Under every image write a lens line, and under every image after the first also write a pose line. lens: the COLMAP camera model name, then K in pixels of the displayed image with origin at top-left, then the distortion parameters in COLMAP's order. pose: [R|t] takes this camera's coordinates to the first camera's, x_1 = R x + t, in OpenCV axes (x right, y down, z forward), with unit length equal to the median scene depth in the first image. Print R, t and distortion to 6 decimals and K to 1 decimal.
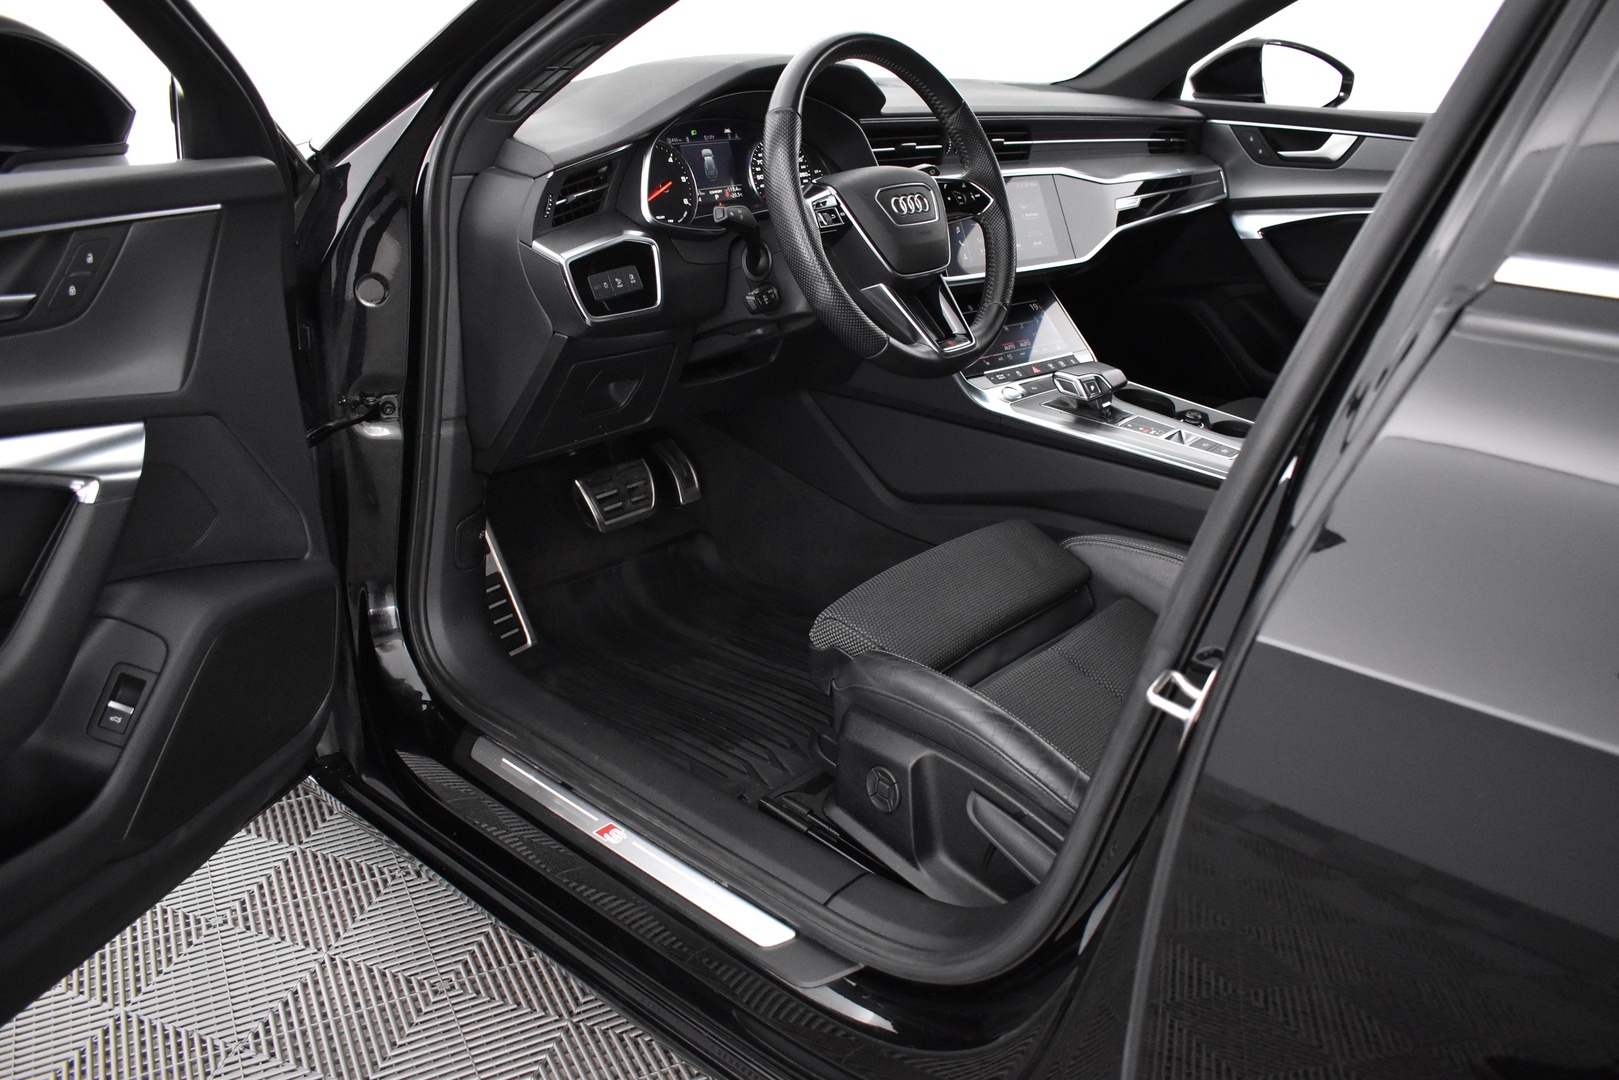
lens RADIAL K [[1252.0, 0, 809.5], [0, 1252.0, 540.0], [0, 0, 1]] dist [-0.105021, 0.005609]
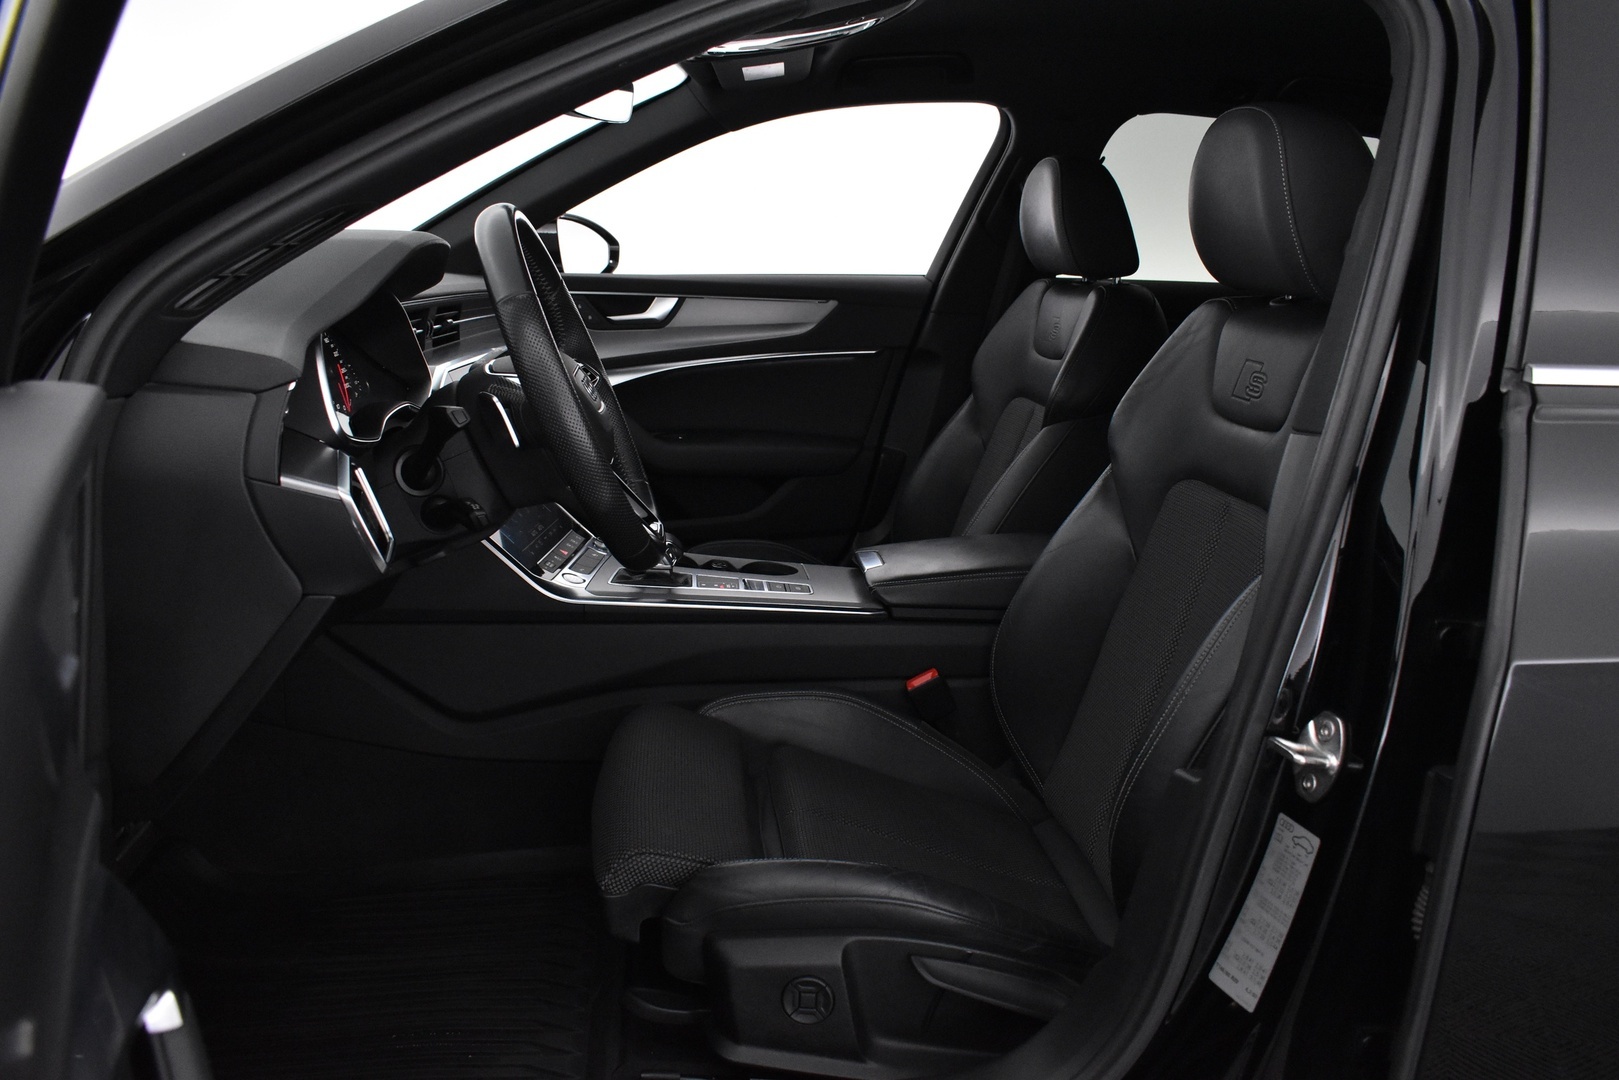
lens RADIAL K [[1252.0, 0, 809.5], [0, 1252.0, 540.0], [0, 0, 1]] dist [-0.105021, 0.005609]
pose [[0.684548, -0.171528, 0.708500, -0.378509], [0.267836, 0.963124, -0.025609, -0.074529], [-0.677980, 0.207292, 0.705246, 0.208351]]
